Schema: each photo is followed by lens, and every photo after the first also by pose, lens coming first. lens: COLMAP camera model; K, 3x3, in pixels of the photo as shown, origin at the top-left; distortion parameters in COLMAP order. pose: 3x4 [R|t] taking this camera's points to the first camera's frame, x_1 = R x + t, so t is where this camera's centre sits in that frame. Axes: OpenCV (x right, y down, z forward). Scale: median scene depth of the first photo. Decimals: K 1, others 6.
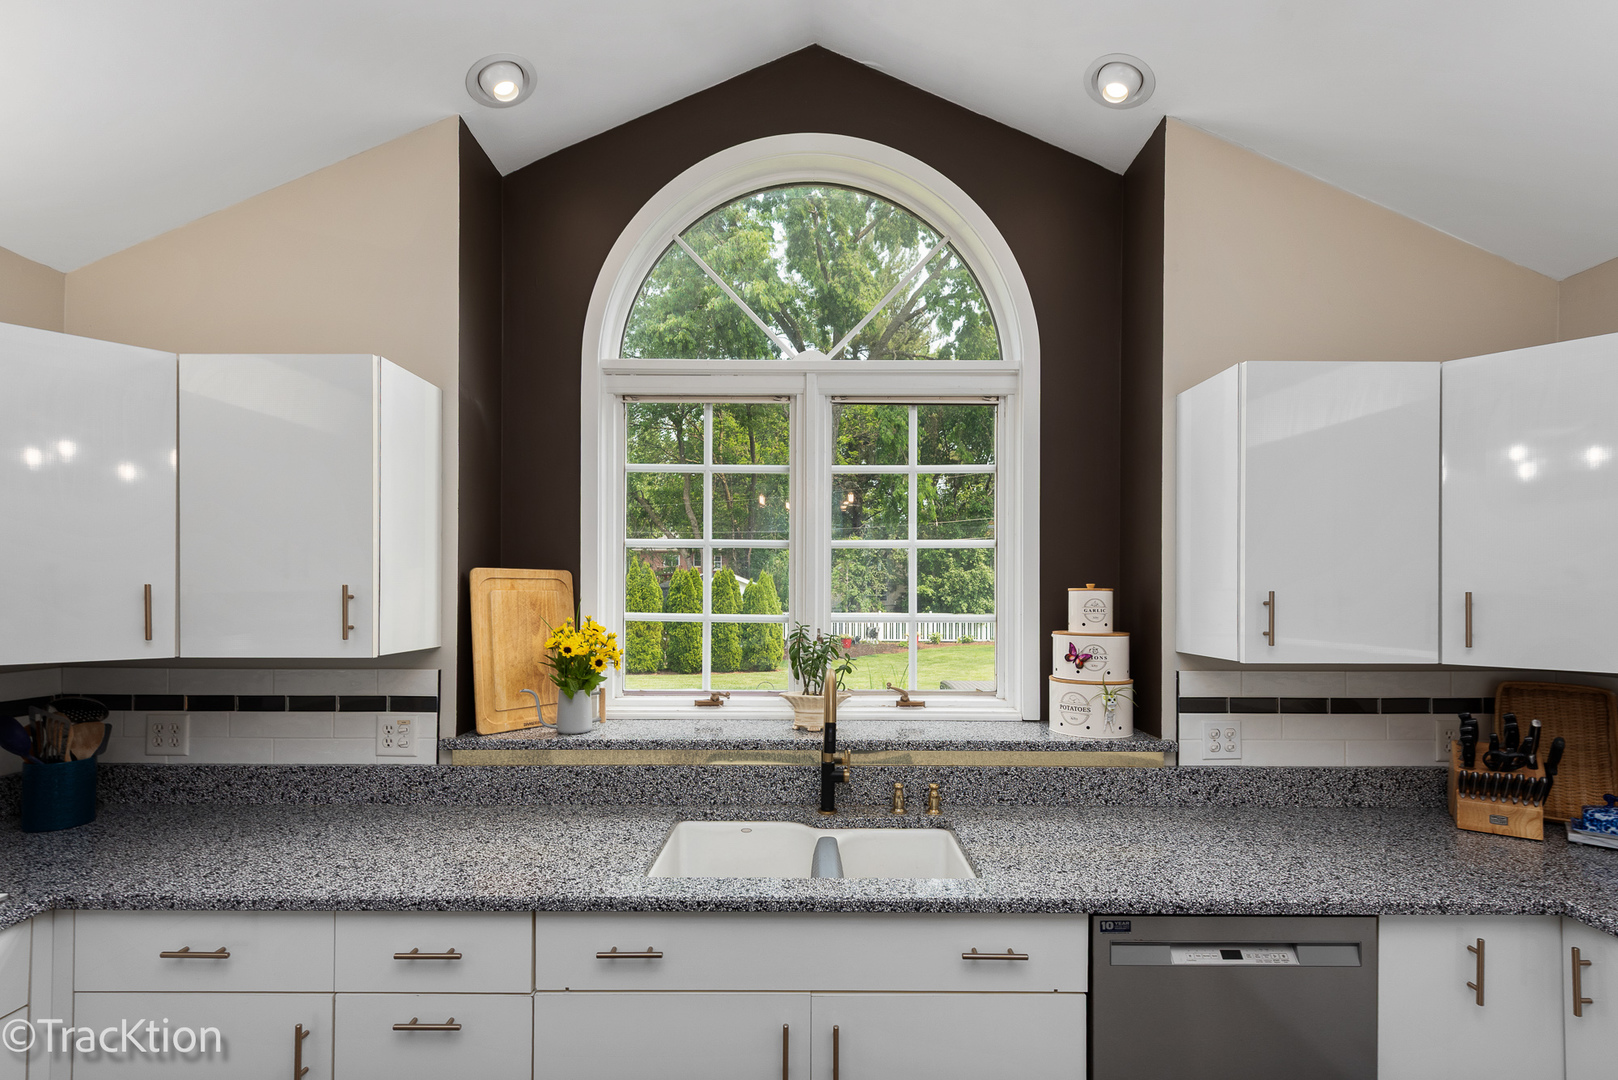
lens RADIAL K [[707.6, 0, 849.1], [0, 707.6, 588.1], [0, 0, 1]] dist [0.010053, -0.004361]
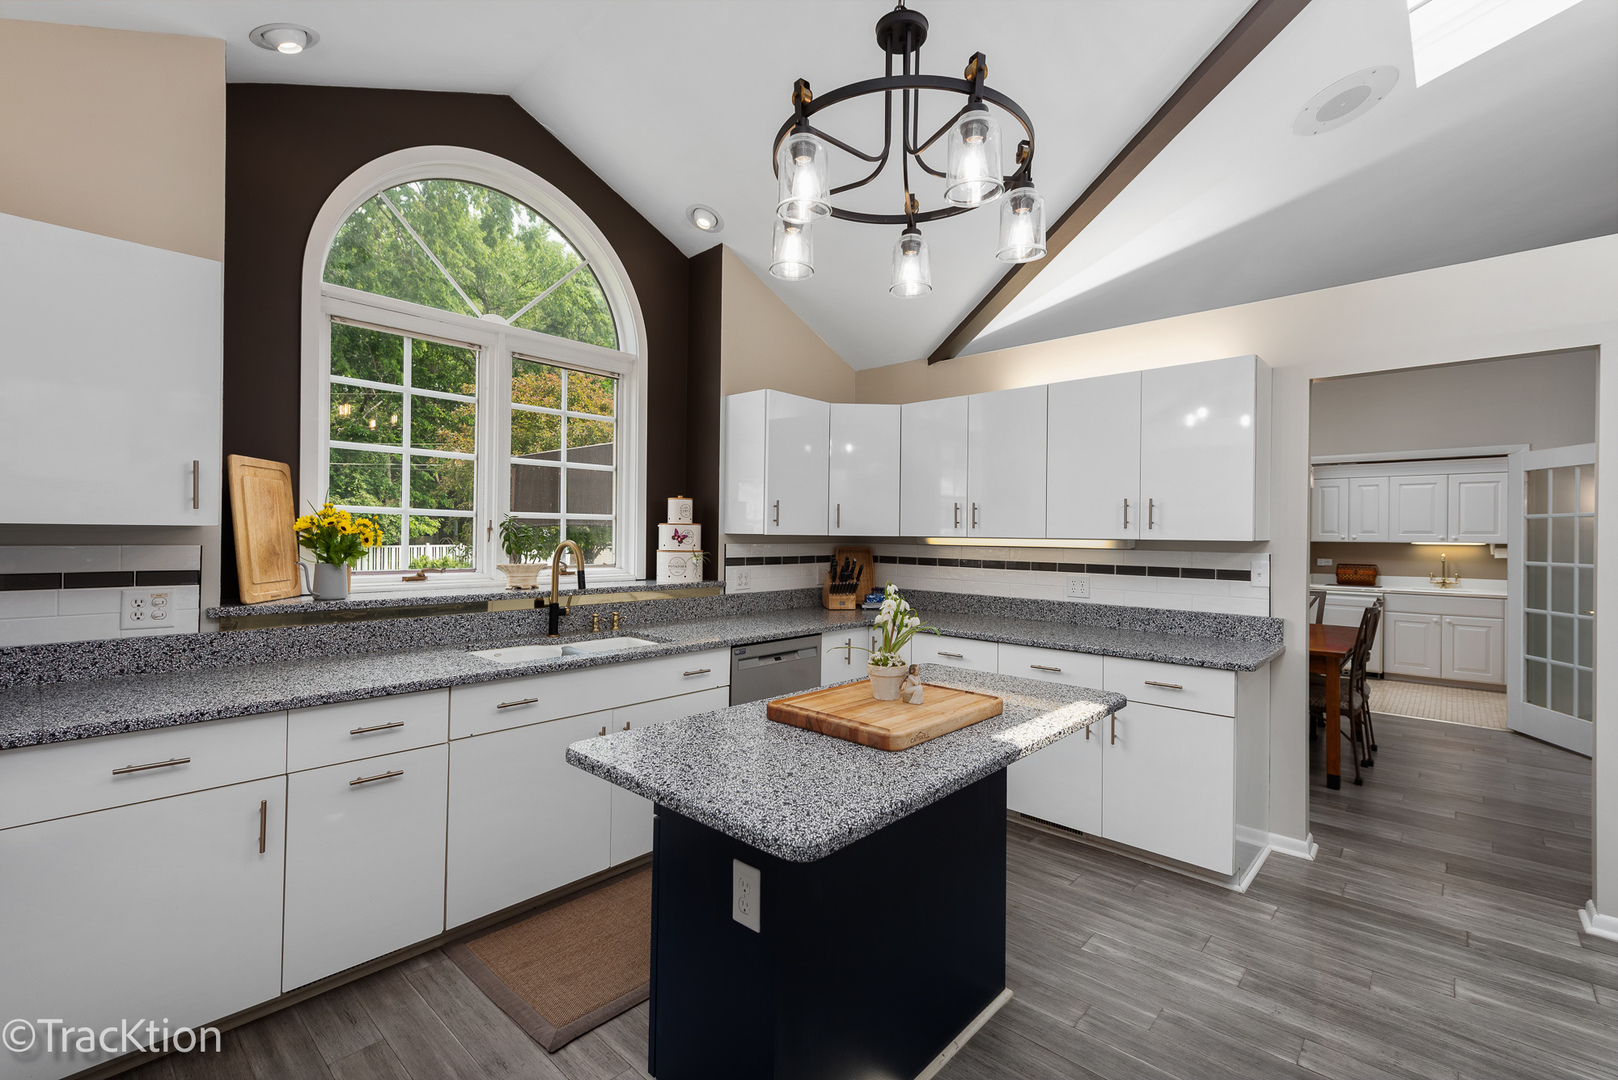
lens RADIAL K [[707.6, 0, 817.3], [0, 707.6, 536.2], [0, 0, 1]] dist [0.010053, -0.004361]
pose [[0.669577, 0.004163, 0.742731, -0.762267], [-0.012132, 0.999912, 0.005333, 0.084049], [-0.742644, -0.012581, 0.669568, -0.430404]]
